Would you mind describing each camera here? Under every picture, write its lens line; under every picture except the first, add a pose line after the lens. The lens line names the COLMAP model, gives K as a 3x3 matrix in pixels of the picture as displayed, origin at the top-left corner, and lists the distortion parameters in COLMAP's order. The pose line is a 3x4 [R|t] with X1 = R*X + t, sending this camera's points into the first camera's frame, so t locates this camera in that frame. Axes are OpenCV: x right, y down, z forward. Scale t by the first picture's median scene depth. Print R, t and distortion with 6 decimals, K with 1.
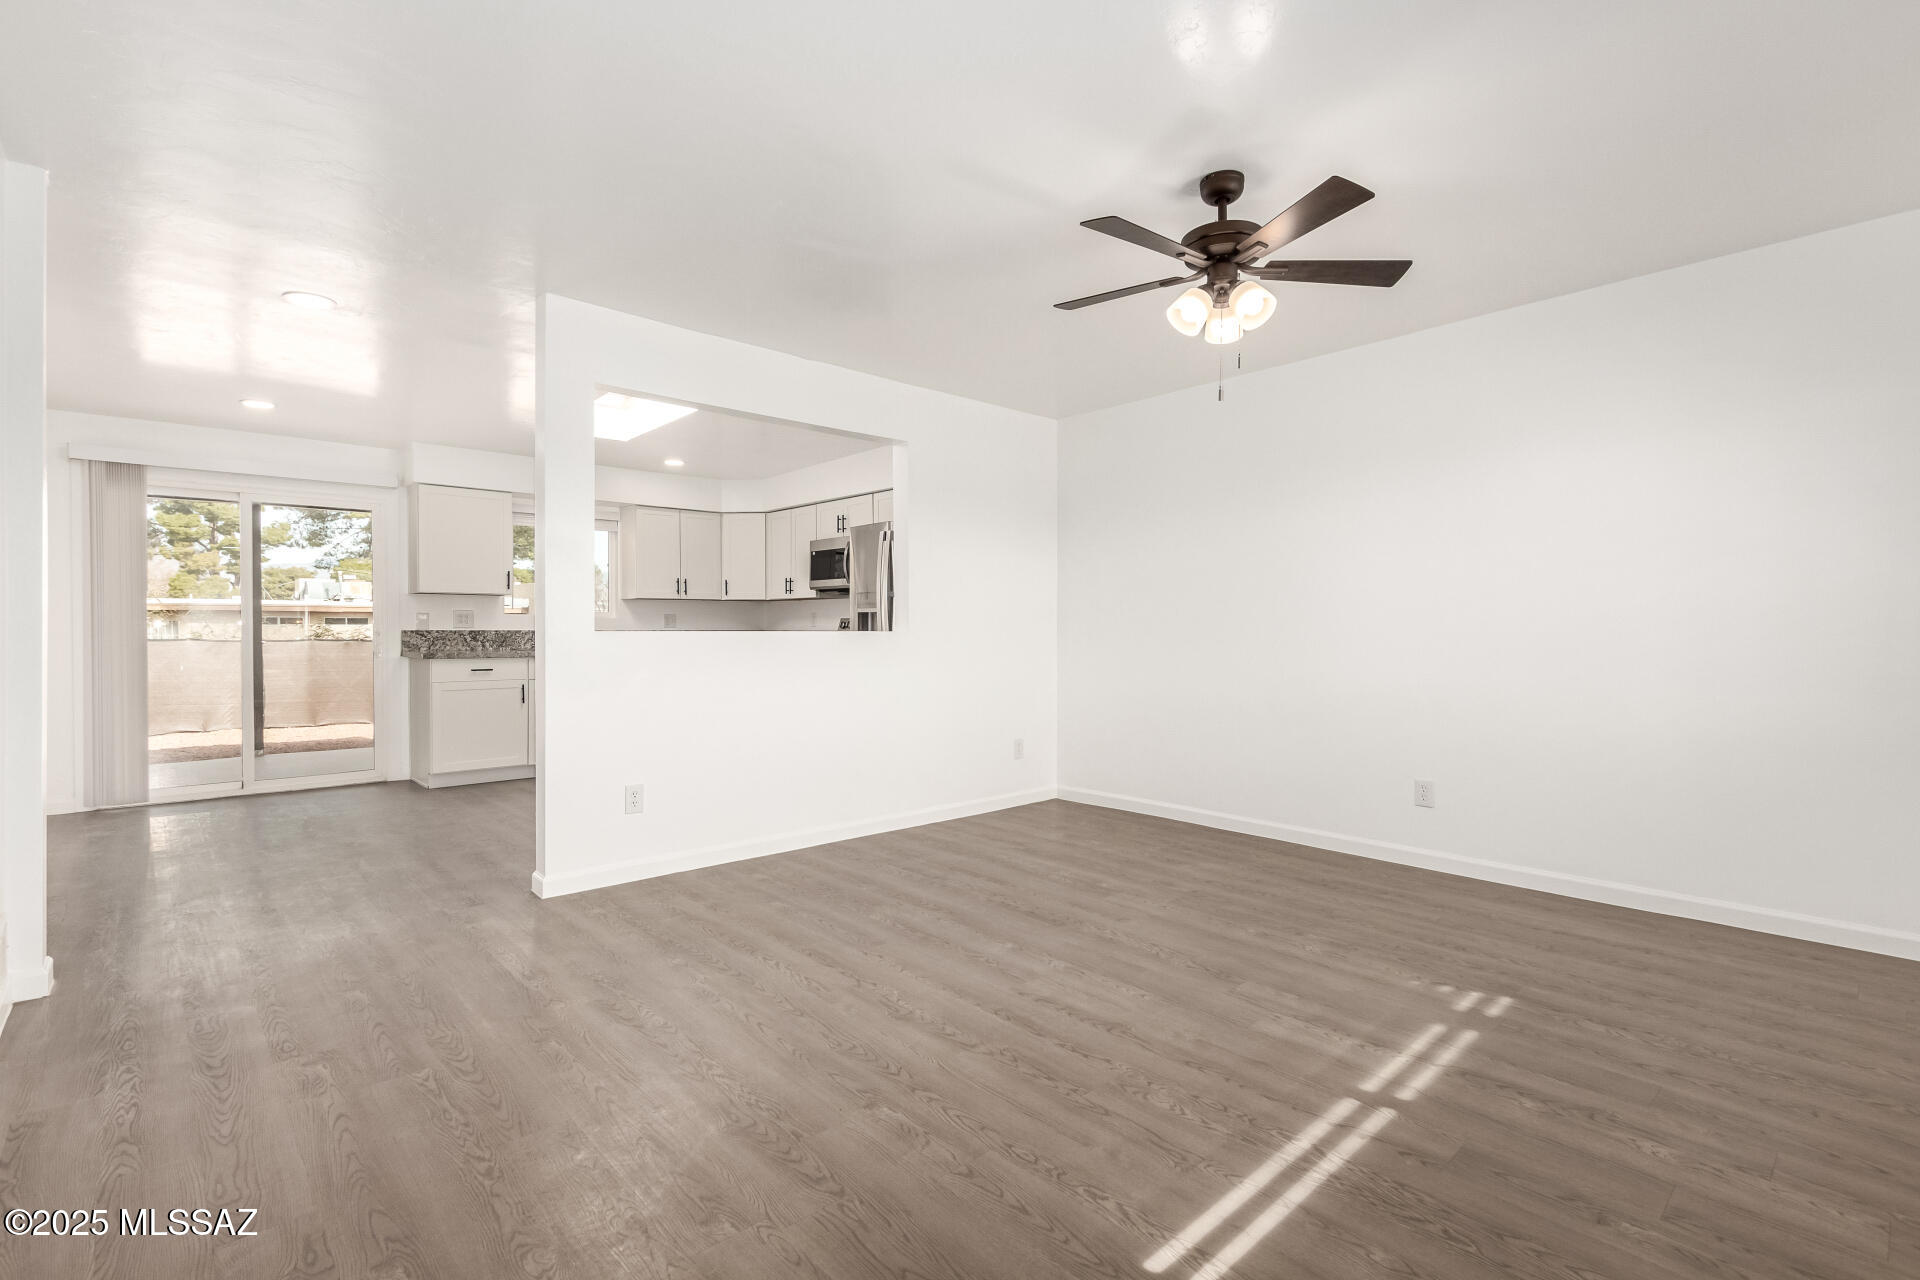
lens RADIAL K [[902.9, 0, 971.5], [0, 902.9, 636.9], [0, 0, 1]] dist [0.011760, 0.000164]
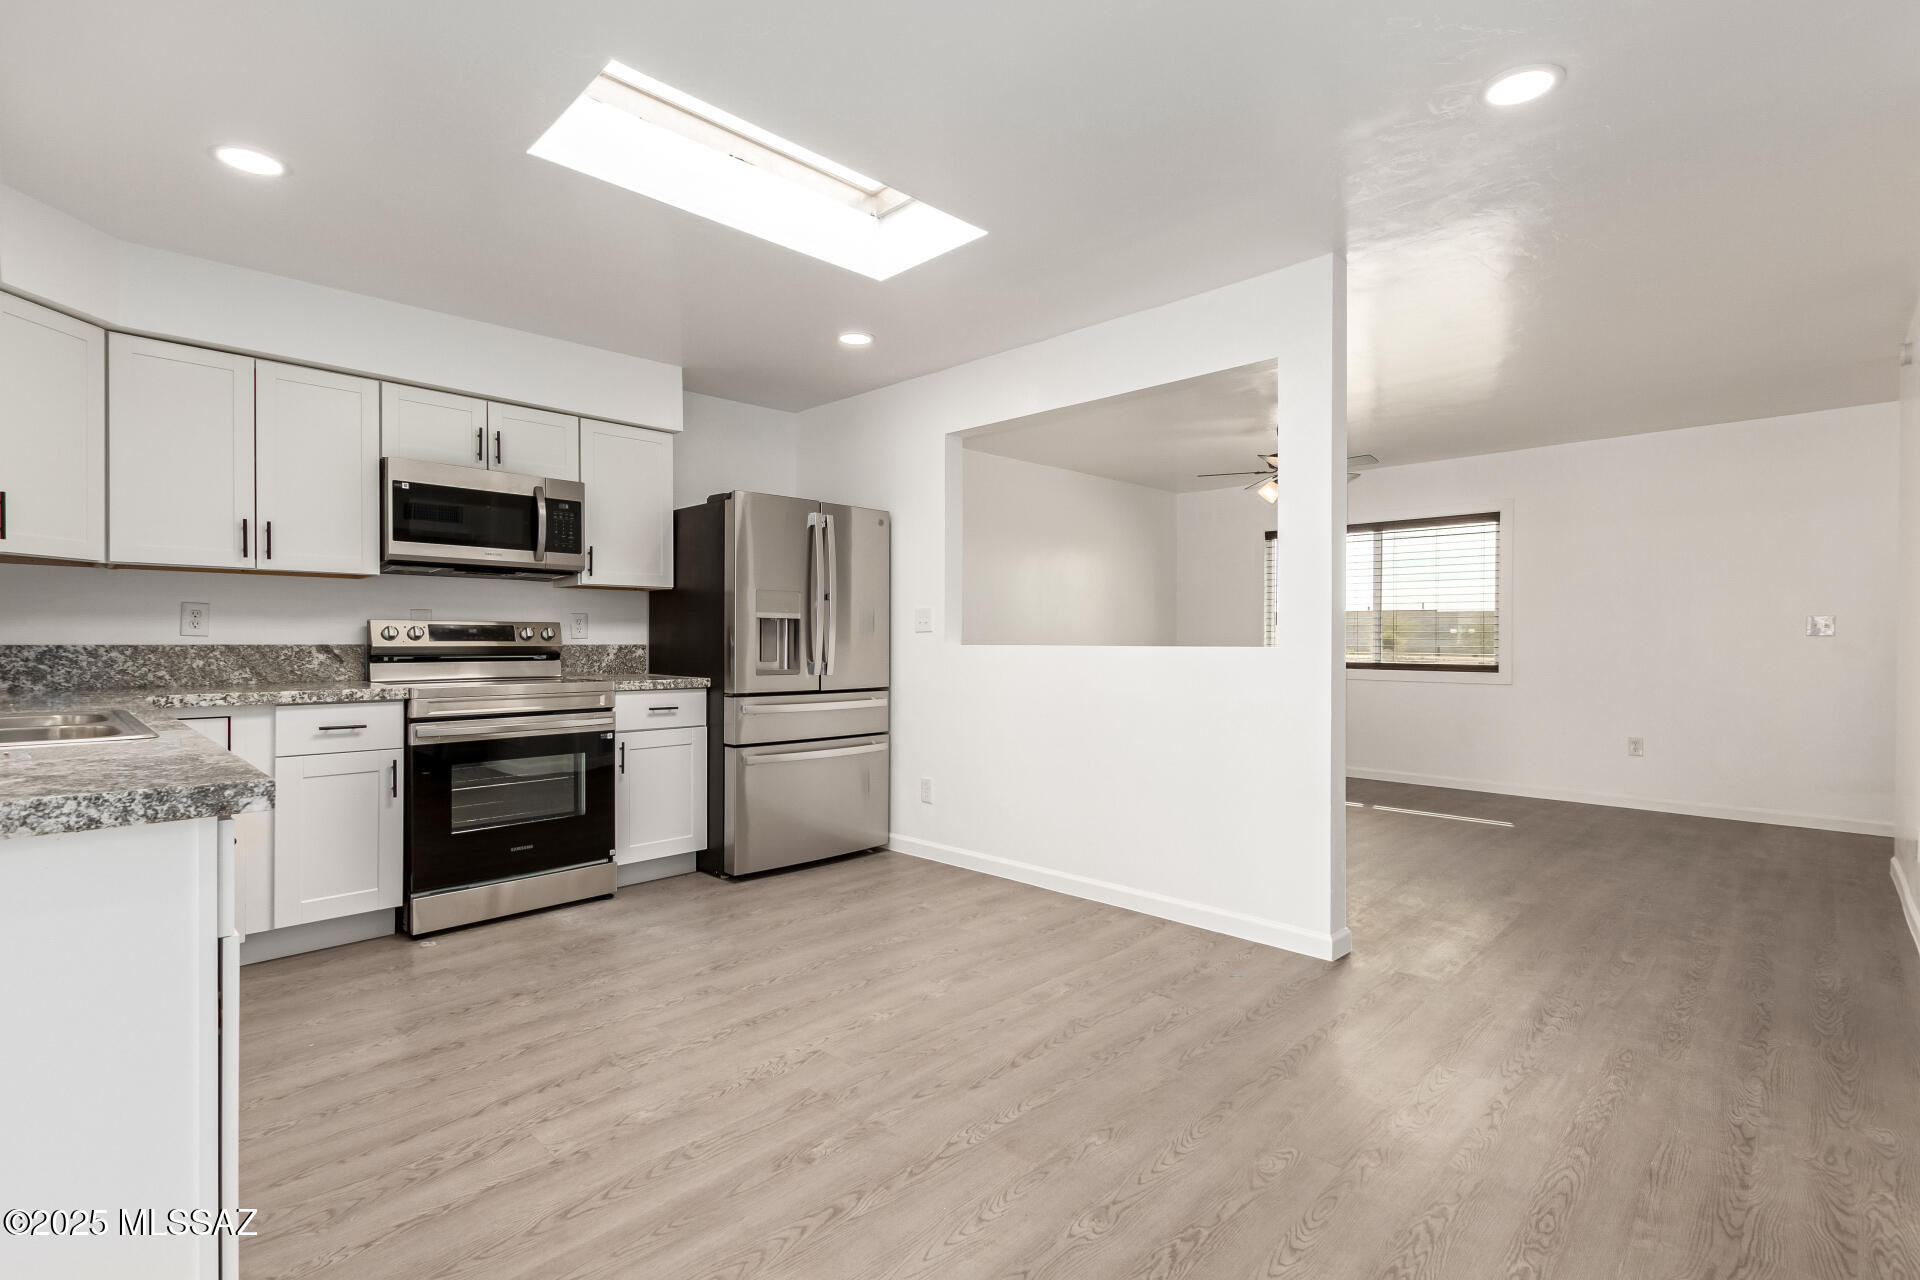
lens RADIAL K [[847.2, 0, 989.6], [0, 847.2, 639.7], [0, 0, 1]] dist [0.002078, 0.000025]
pose [[-0.068037, -0.004110, 0.997674, -0.222908], [0.007846, 0.999958, 0.004655, -0.002939], [-0.997652, 0.008144, -0.068002, 0.244599]]
